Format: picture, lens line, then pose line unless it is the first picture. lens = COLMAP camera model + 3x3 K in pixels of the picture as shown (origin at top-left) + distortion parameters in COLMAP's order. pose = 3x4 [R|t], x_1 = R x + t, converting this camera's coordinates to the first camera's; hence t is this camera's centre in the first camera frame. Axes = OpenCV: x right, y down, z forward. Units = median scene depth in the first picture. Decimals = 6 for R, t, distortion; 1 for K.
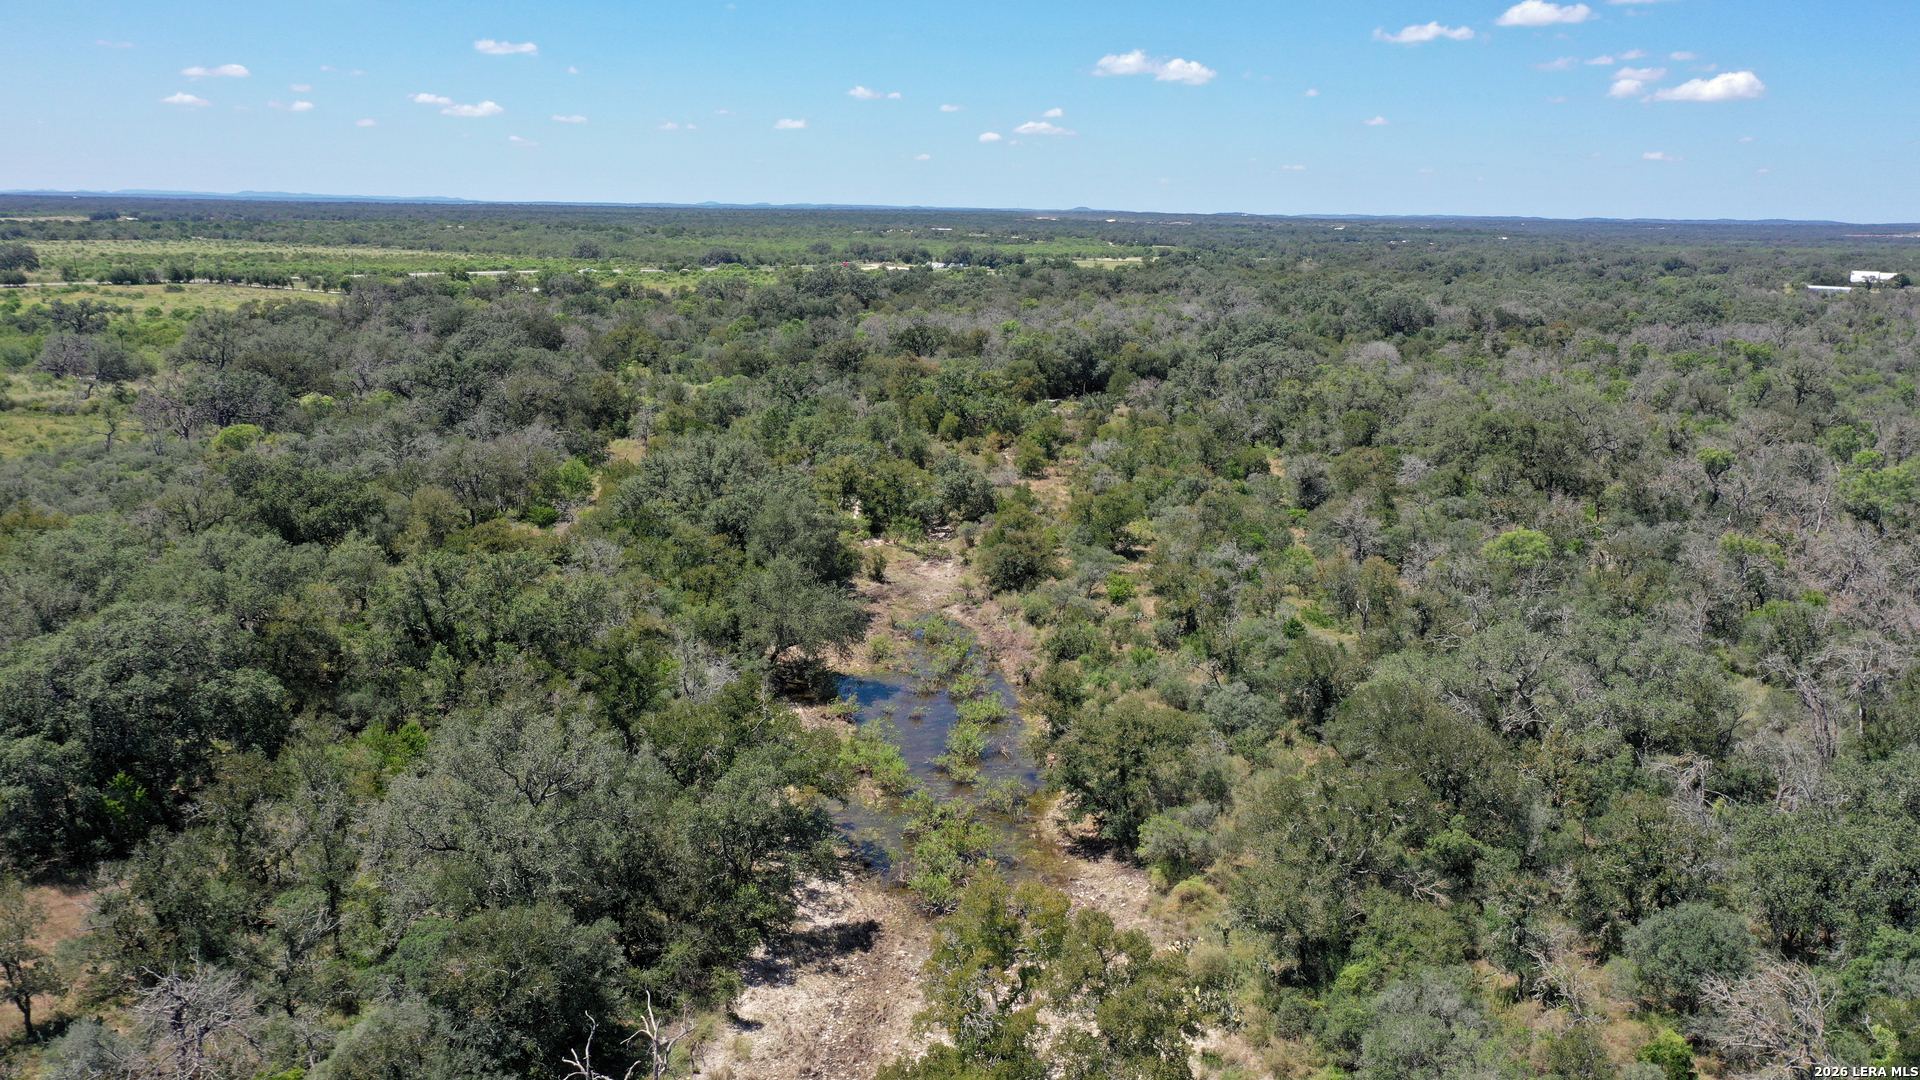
lens RADIAL K [[1510.9, 0, 961.8], [0, 1510.9, 542.6], [0, 0, 1]] dist [0.007468, 0.009537]
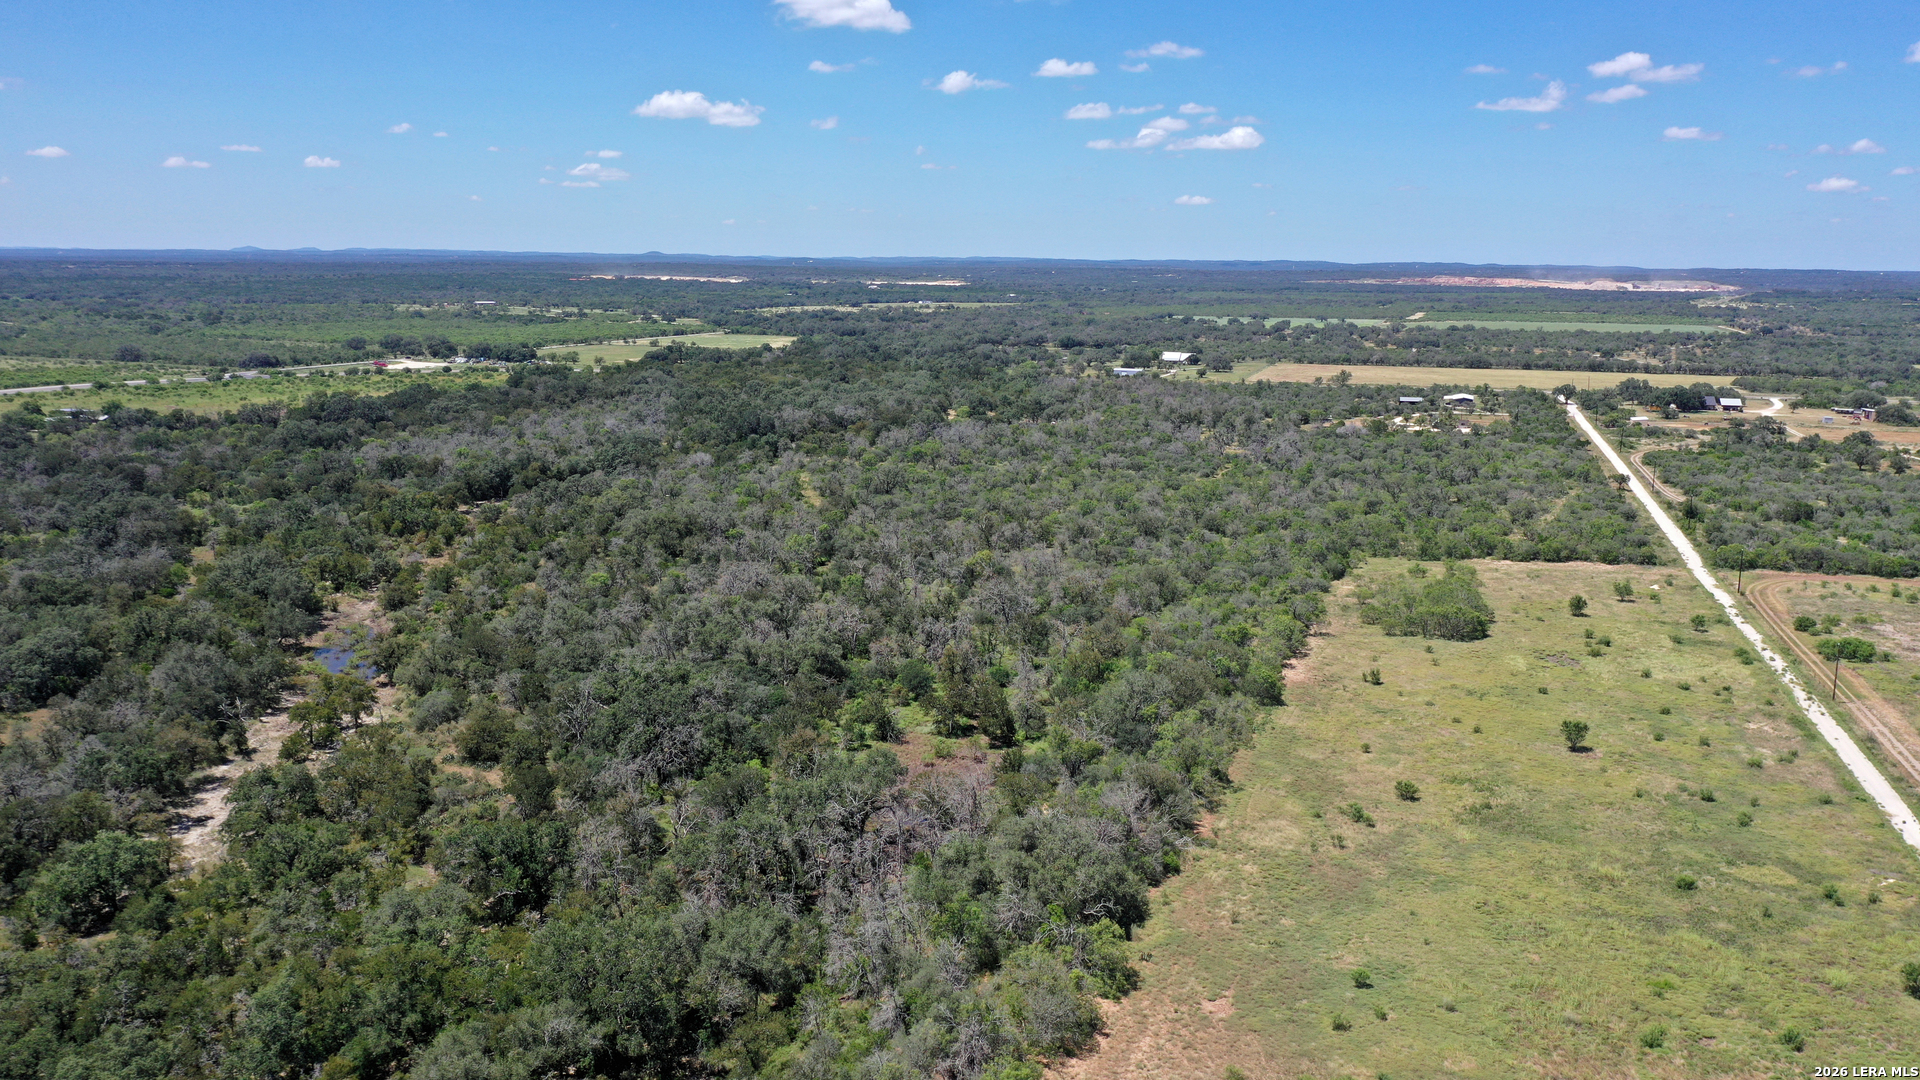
lens RADIAL K [[1510.9, 0, 955.0], [0, 1510.9, 535.9], [0, 0, 1]] dist [0.007468, 0.009537]
pose [[0.964183, -0.055067, 0.259460, 0.196075], [0.063006, 0.997762, -0.022374, 0.016452], [-0.257647, 0.037921, 0.965495, -1.082720]]
